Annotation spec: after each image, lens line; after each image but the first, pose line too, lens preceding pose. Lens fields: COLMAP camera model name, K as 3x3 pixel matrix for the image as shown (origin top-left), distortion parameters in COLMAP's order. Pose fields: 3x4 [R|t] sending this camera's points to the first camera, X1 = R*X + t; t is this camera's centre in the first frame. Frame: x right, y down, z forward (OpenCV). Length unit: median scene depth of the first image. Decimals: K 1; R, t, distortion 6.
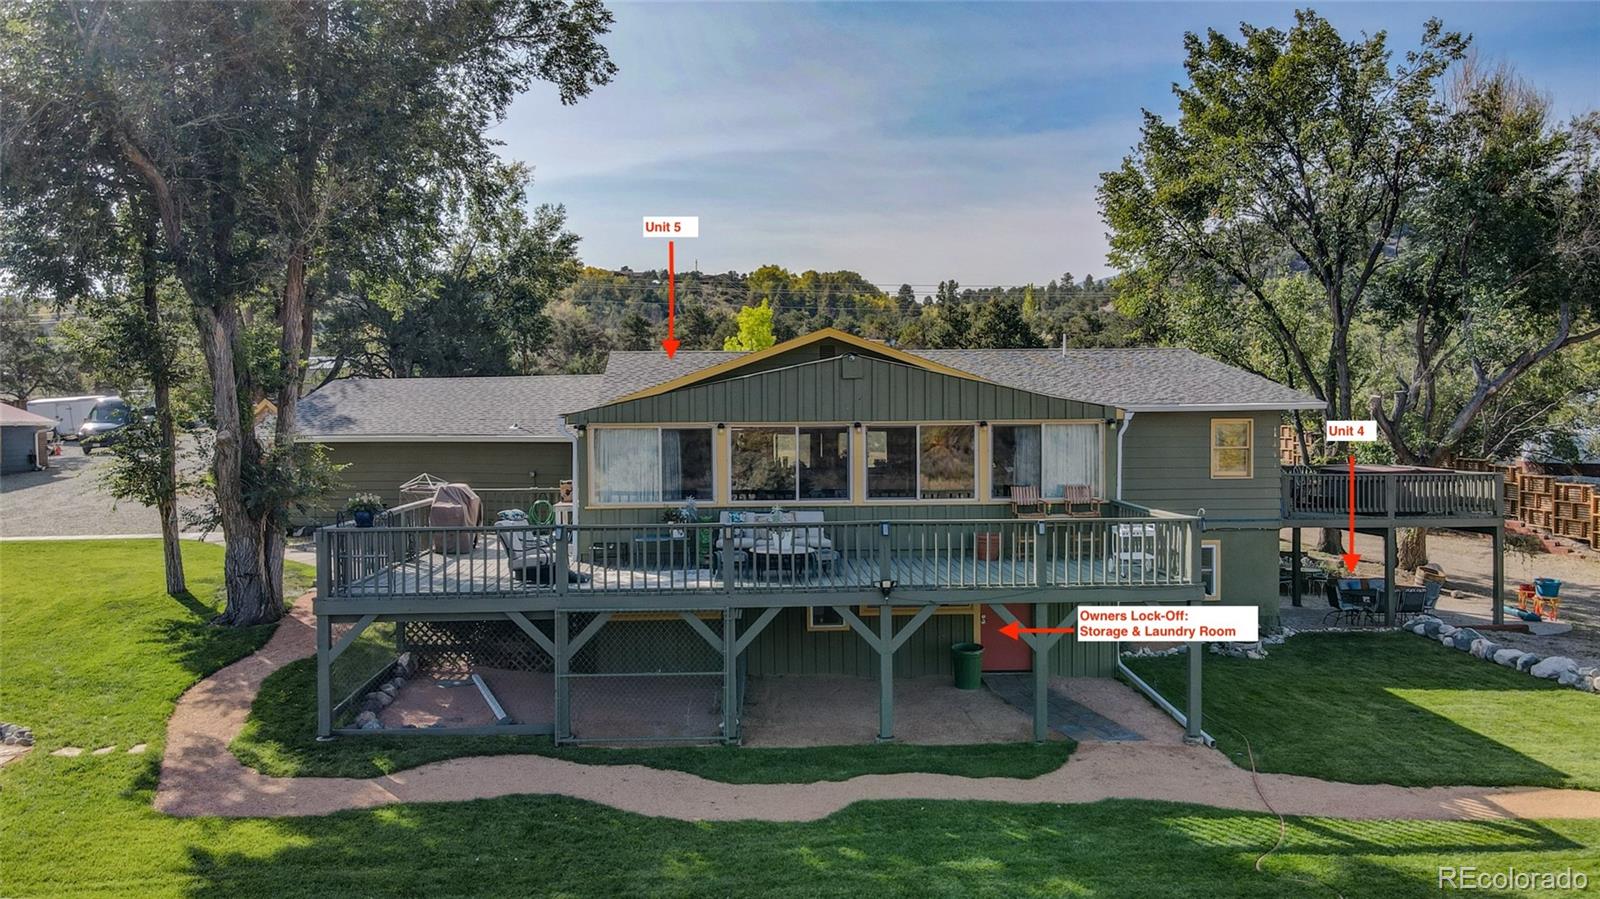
lens RADIAL K [[1159.9, 0, 800.0], [0, 1159.9, 449.5], [0, 0, 1]] dist [-0.002377, -0.001046]
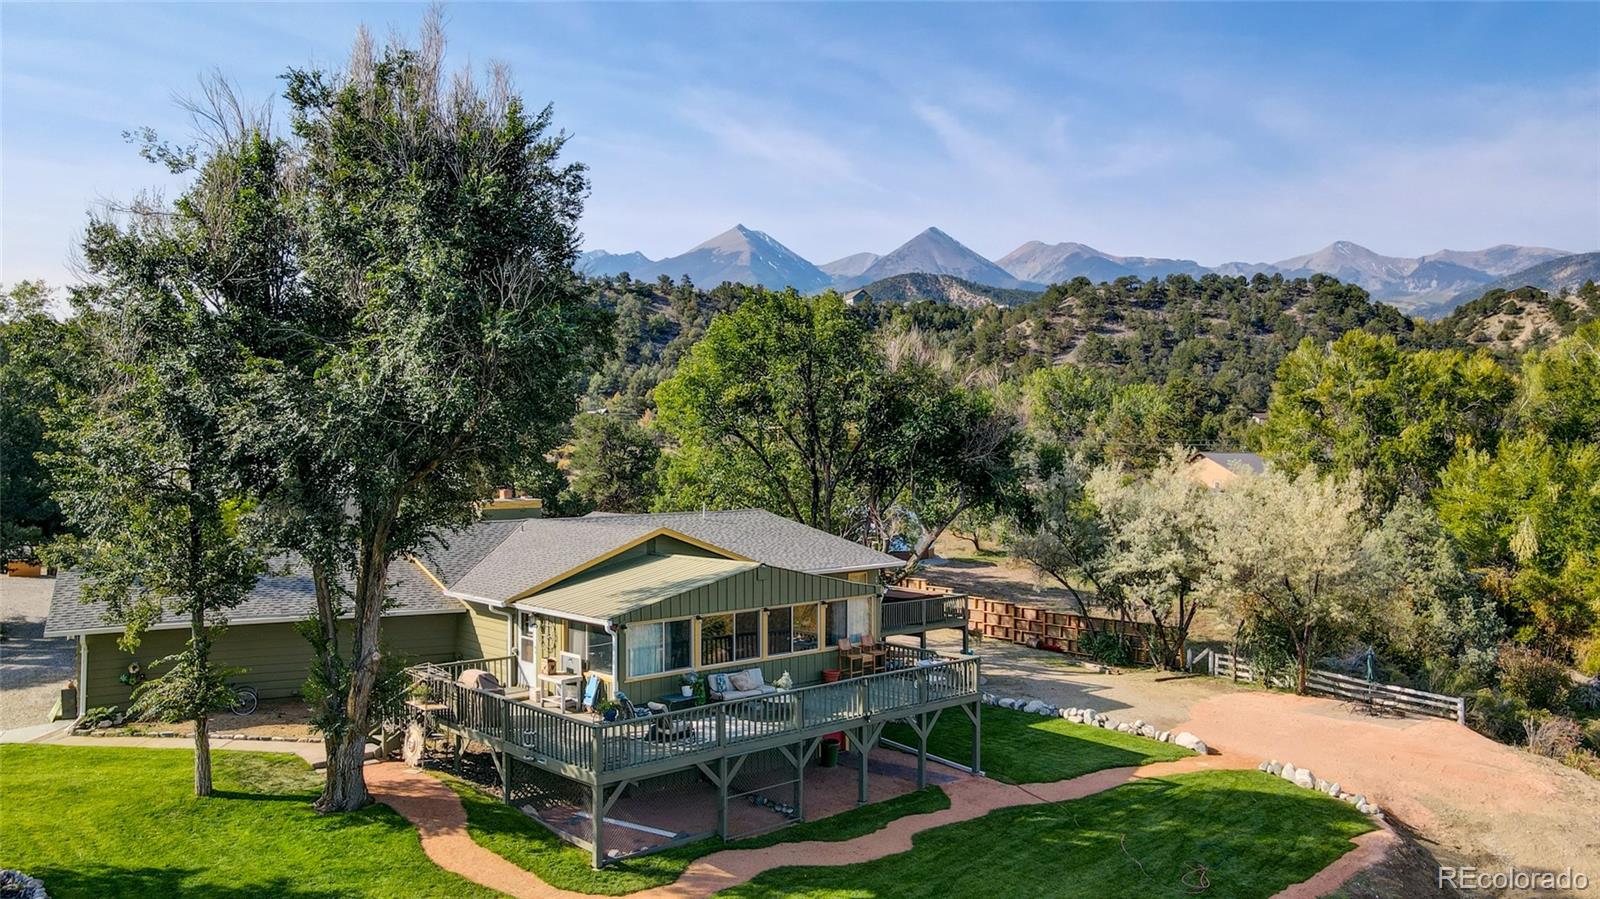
lens RADIAL K [[1159.9, 0, 800.0], [0, 1159.9, 449.5], [0, 0, 1]] dist [-0.002377, -0.001046]
pose [[0.782417, 0.010152, 0.622673, -0.895916], [0.018498, 0.999047, -0.039531, -0.174587], [-0.622481, 0.042448, 0.781483, -0.263320]]
